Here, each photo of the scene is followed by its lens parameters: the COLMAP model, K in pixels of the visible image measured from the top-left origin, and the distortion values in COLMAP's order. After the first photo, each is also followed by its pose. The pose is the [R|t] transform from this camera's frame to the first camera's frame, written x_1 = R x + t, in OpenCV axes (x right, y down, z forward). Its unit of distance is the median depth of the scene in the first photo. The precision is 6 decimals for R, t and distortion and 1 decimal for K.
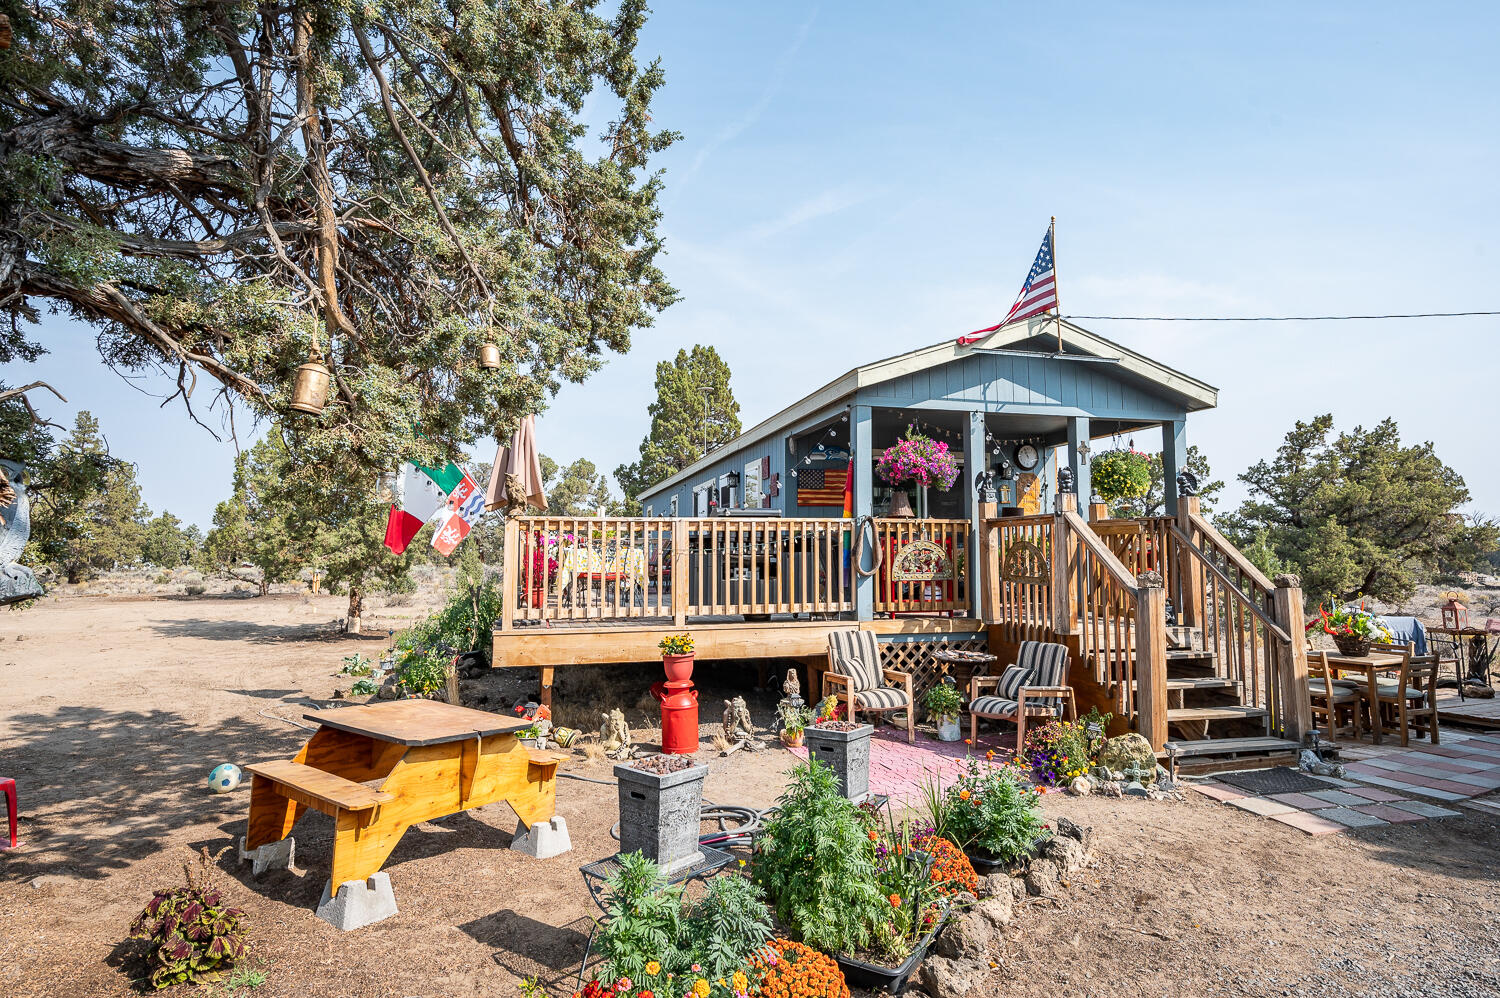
lens RADIAL K [[802.8, 0, 743.0], [0, 802.8, 484.4], [0, 0, 1]] dist [0.000937, -0.000140]
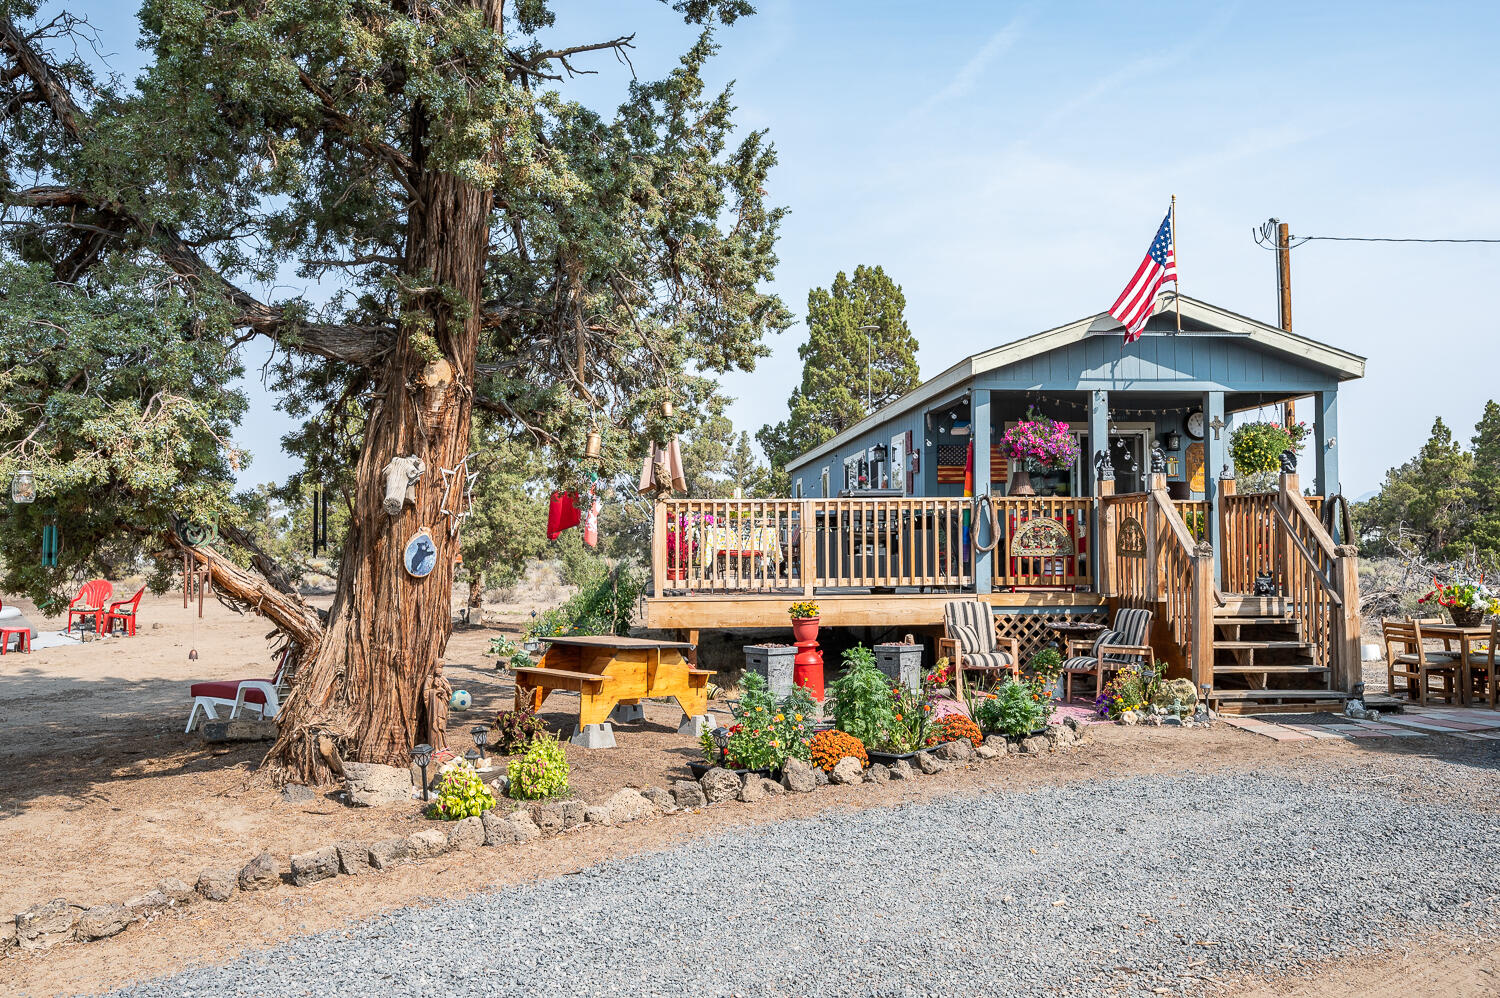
lens RADIAL K [[1180.4, 0, 750.0], [0, 1180.4, 499.0], [0, 0, 1]] dist [0.000657, 0.000520]
pose [[0.985716, -0.011211, -0.168042, 0.111283], [0.019605, 0.998637, 0.048378, -0.036692], [0.167271, -0.050981, 0.984592, -0.583781]]
